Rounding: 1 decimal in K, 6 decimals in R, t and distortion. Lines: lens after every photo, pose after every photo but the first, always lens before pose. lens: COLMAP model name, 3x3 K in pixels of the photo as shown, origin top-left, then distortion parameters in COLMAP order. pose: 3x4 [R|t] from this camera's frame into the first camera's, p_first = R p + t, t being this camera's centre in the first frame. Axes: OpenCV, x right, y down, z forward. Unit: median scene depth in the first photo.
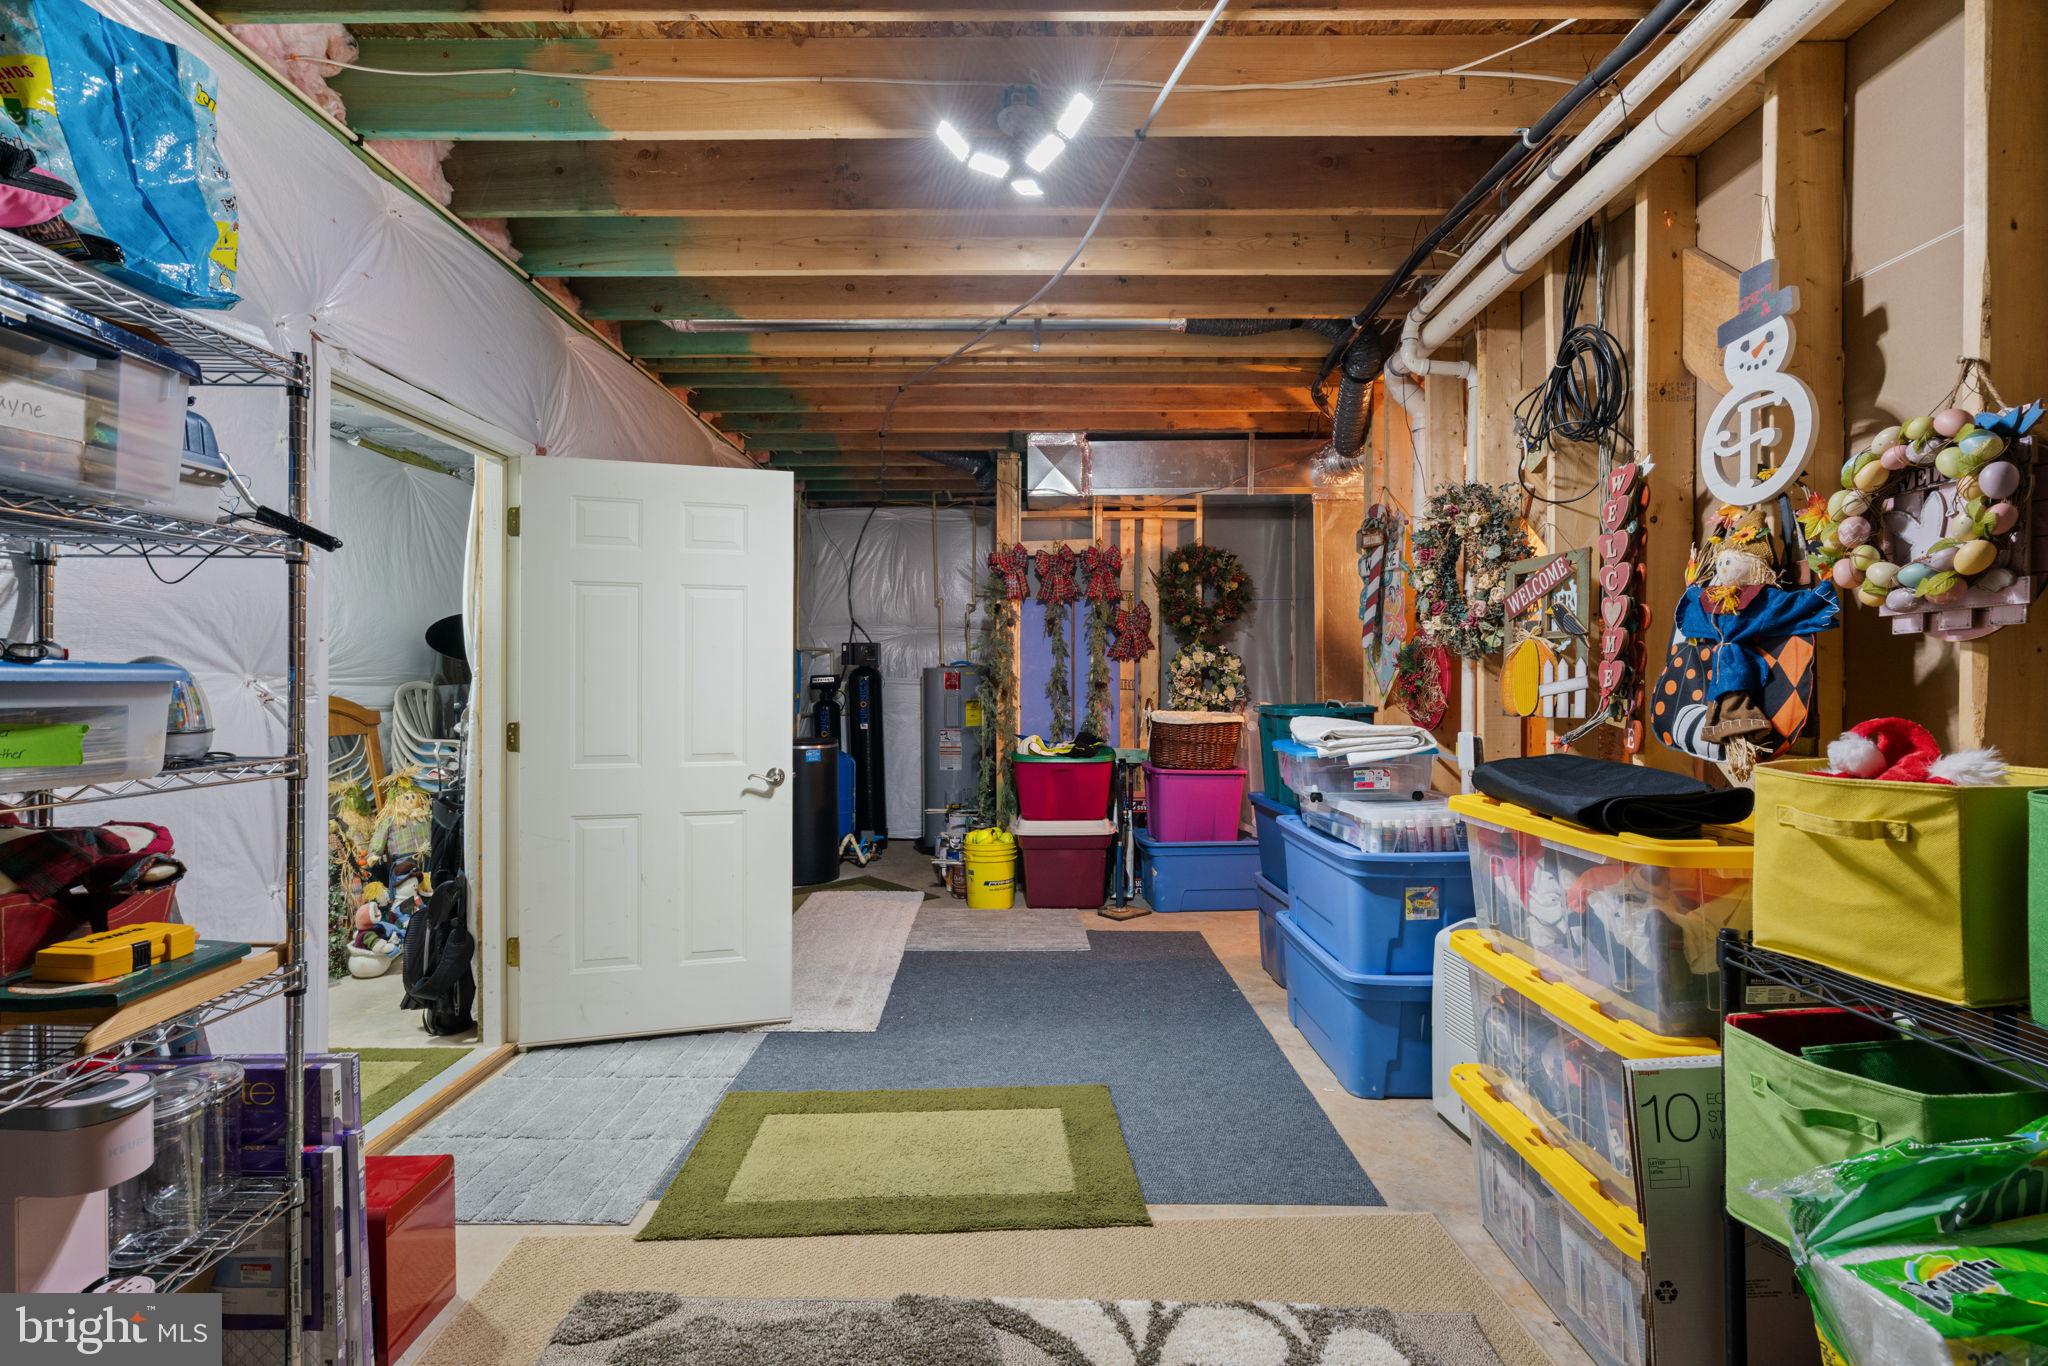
lens RADIAL K [[935.1, 0, 1027.3], [0, 935.1, 682.8], [0, 0, 1]] dist [-0.000050, 0.000104]
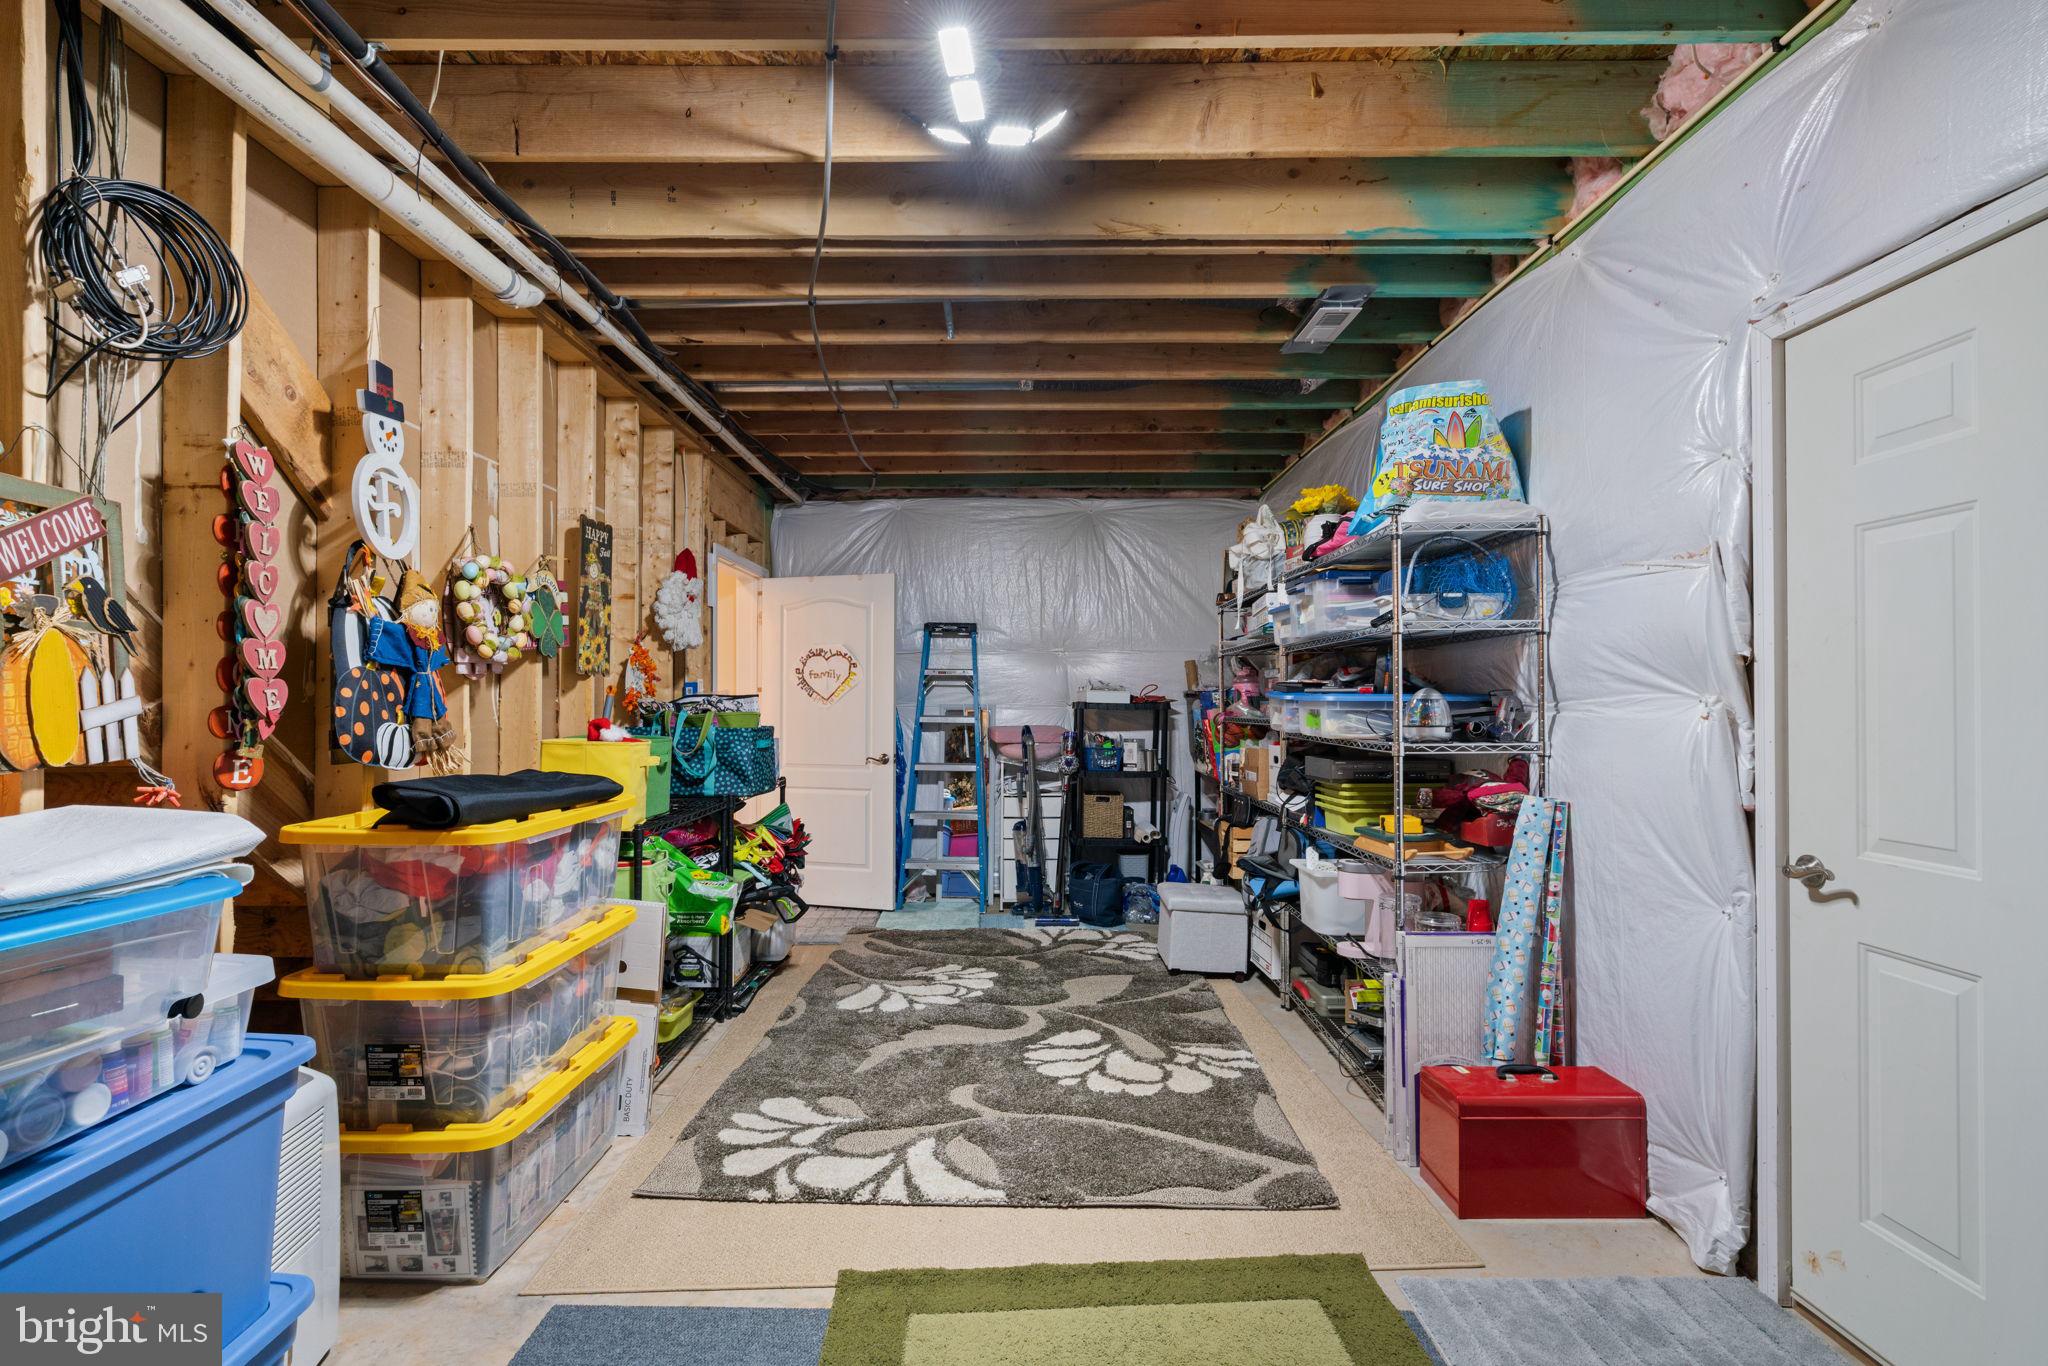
lens RADIAL K [[935.1, 0, 1019.8], [0, 935.1, 689.7], [0, 0, 1]] dist [-0.000050, 0.000104]
pose [[-0.999992, 0.001193, 0.003800, -0.056637], [0.001165, 0.999973, -0.007311, -0.007763], [-0.003808, -0.007307, -0.999966, 2.084302]]
